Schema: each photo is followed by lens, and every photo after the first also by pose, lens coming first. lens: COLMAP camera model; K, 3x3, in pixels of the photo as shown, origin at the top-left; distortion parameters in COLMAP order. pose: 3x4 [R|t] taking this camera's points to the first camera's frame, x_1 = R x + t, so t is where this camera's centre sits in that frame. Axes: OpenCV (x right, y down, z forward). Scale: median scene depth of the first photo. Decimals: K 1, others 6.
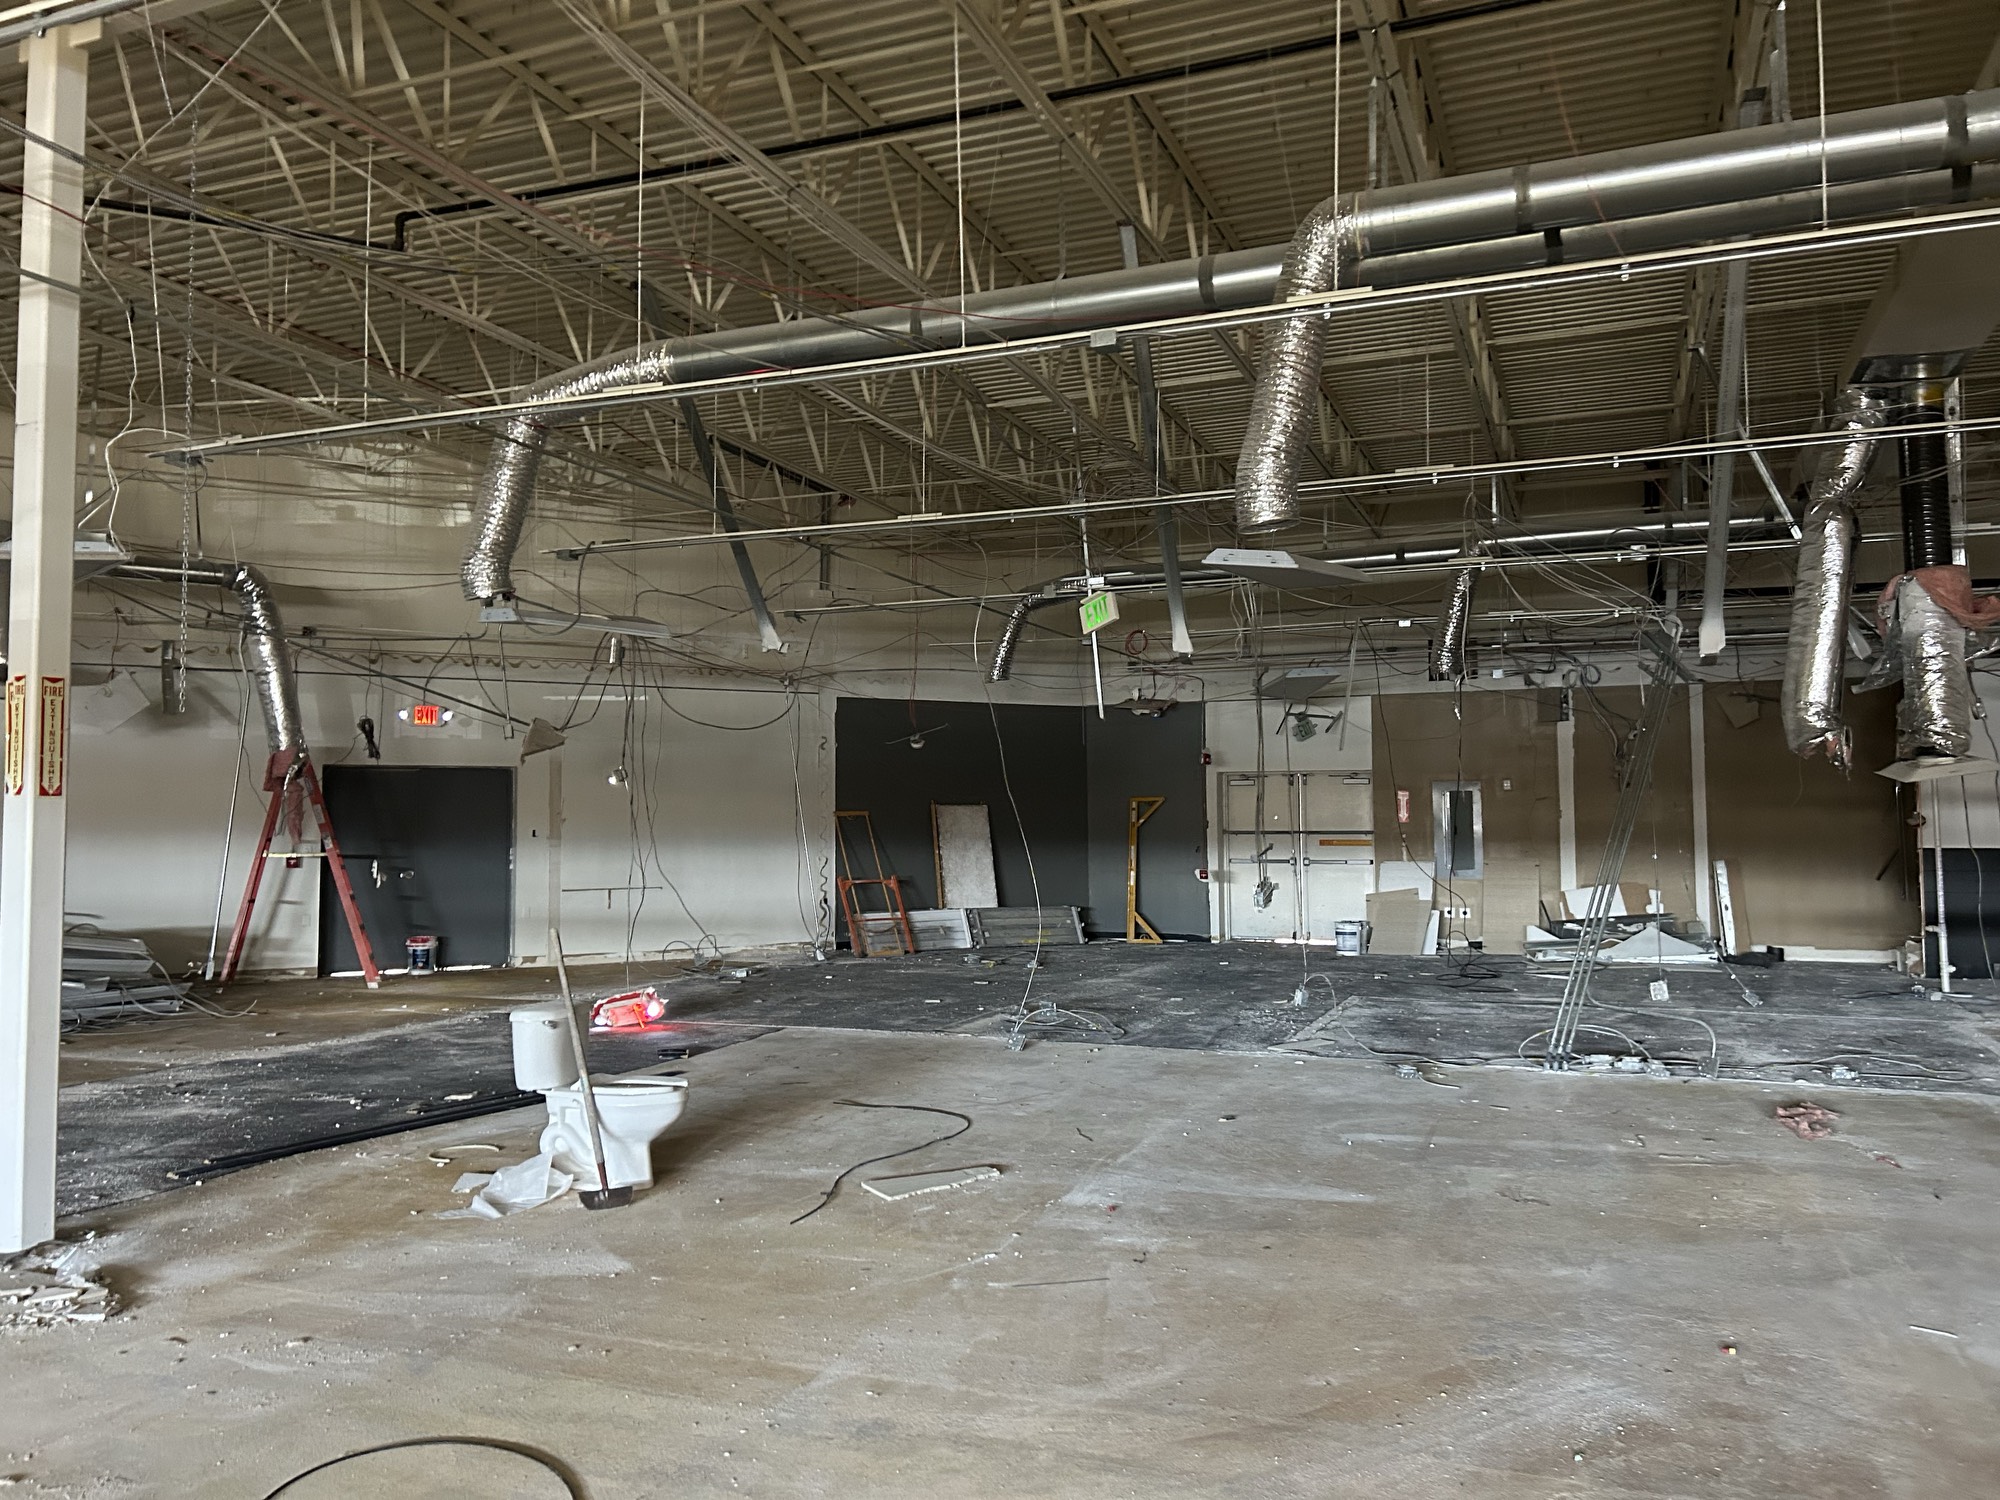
lens RADIAL K [[1472.0, 0, 986.7], [0, 1472.0, 741.8], [0, 0, 1]] dist [0.010462, -0.018212]
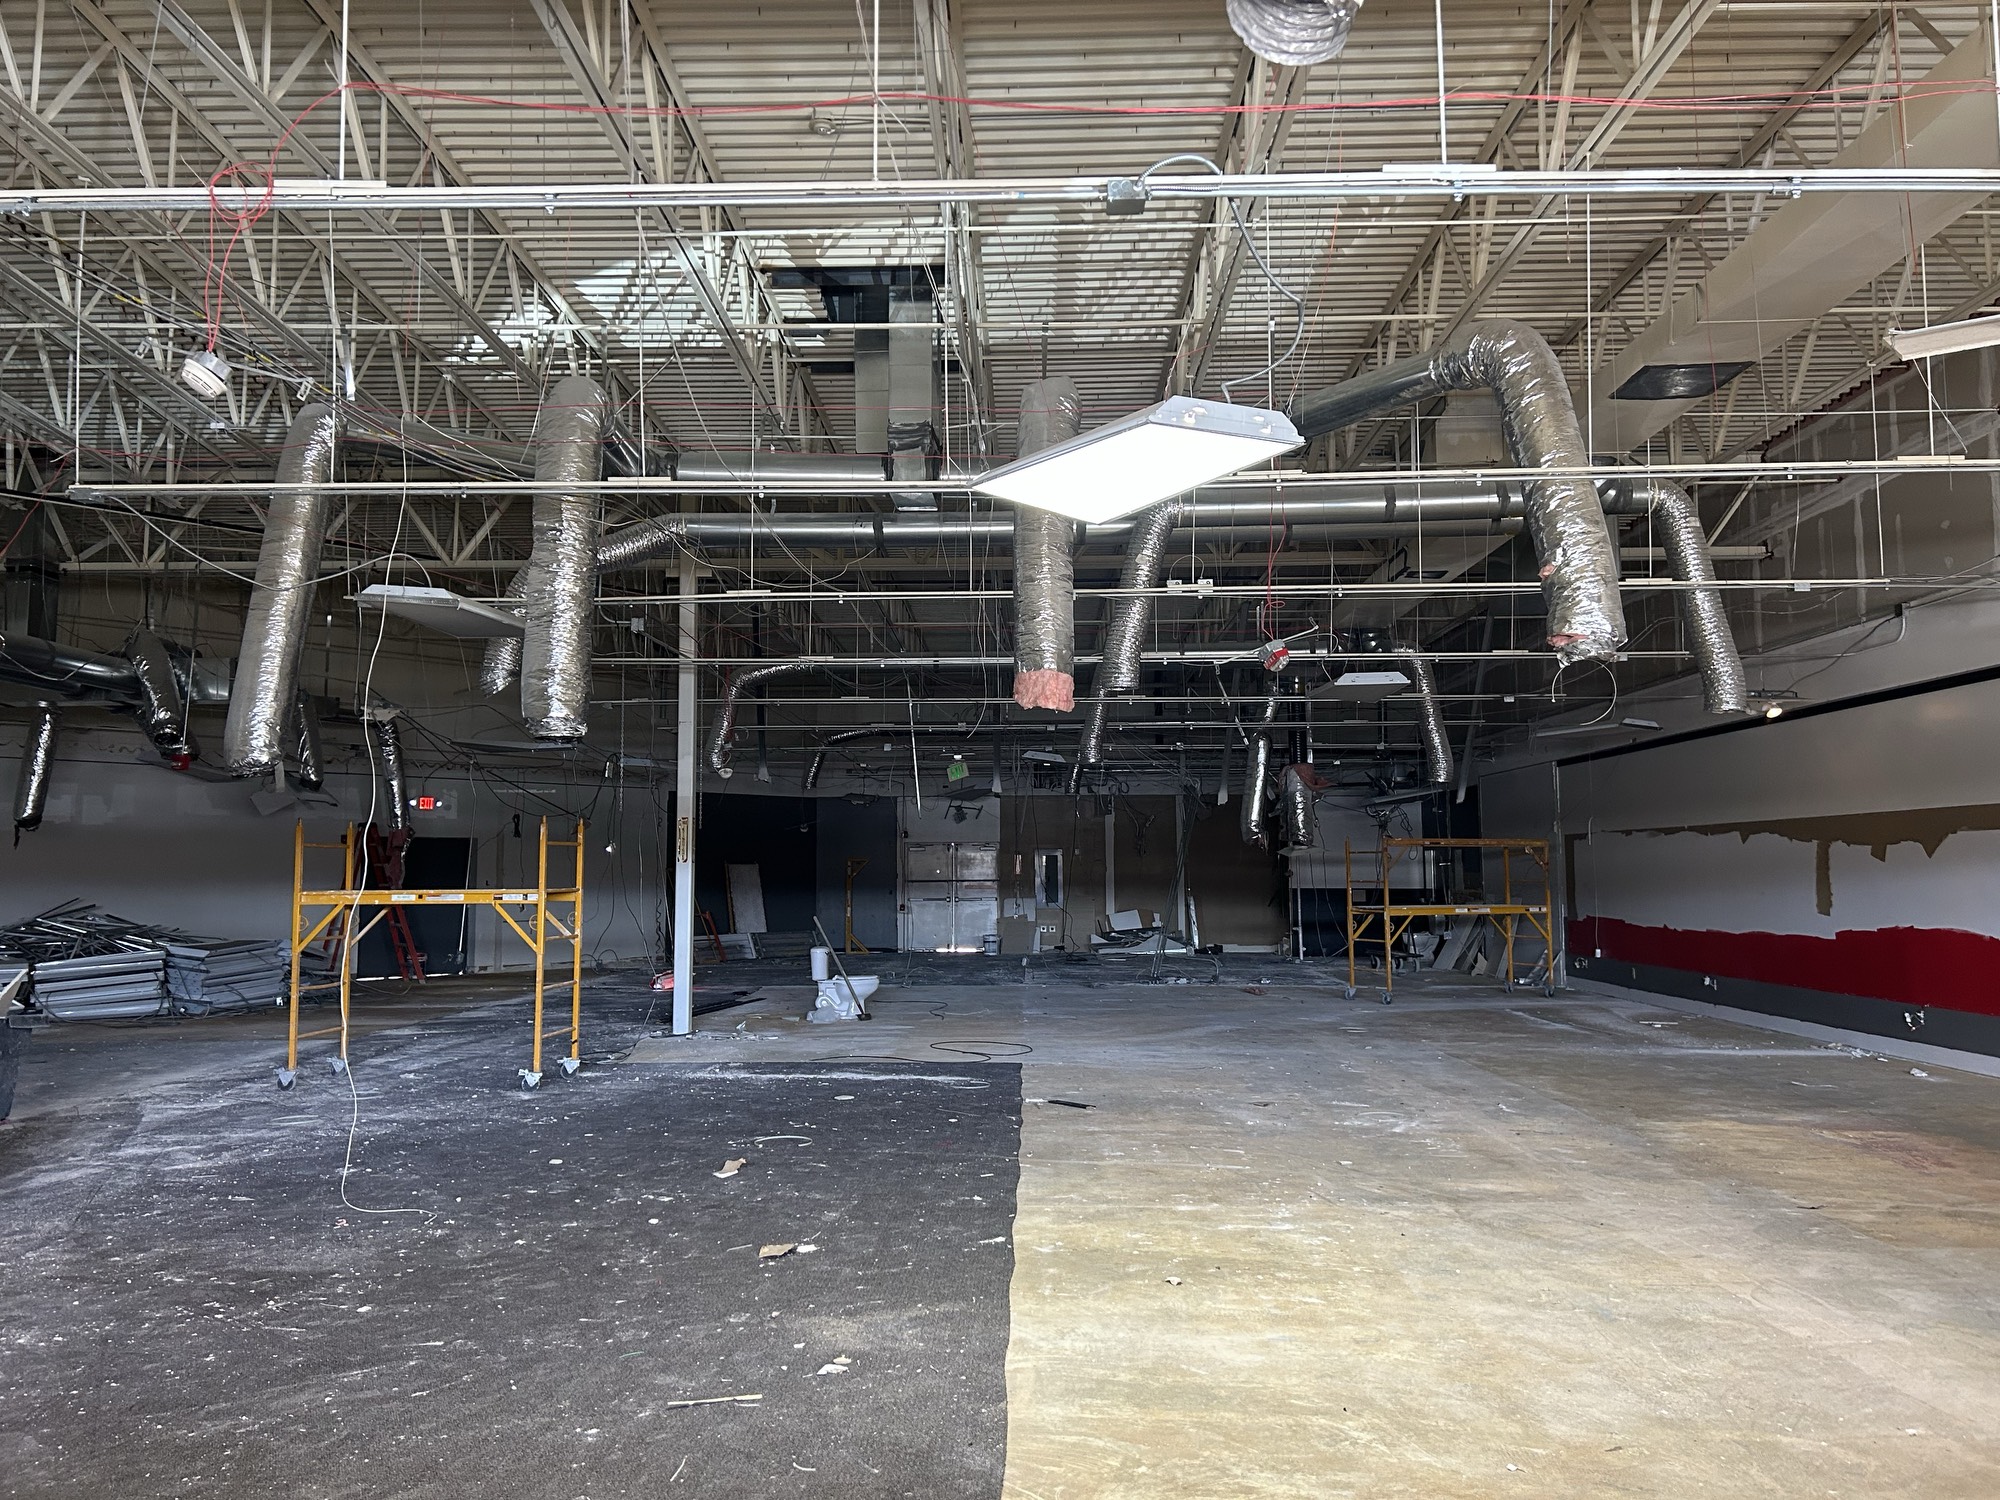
lens RADIAL K [[1472.0, 0, 1005.0], [0, 1472.0, 751.3], [0, 0, 1]] dist [0.010462, -0.018212]
pose [[0.927903, 0.029170, 0.371679, -0.363370], [-0.017954, 0.999274, -0.033604, -0.028496], [-0.372389, 0.024509, 0.927753, -0.545746]]
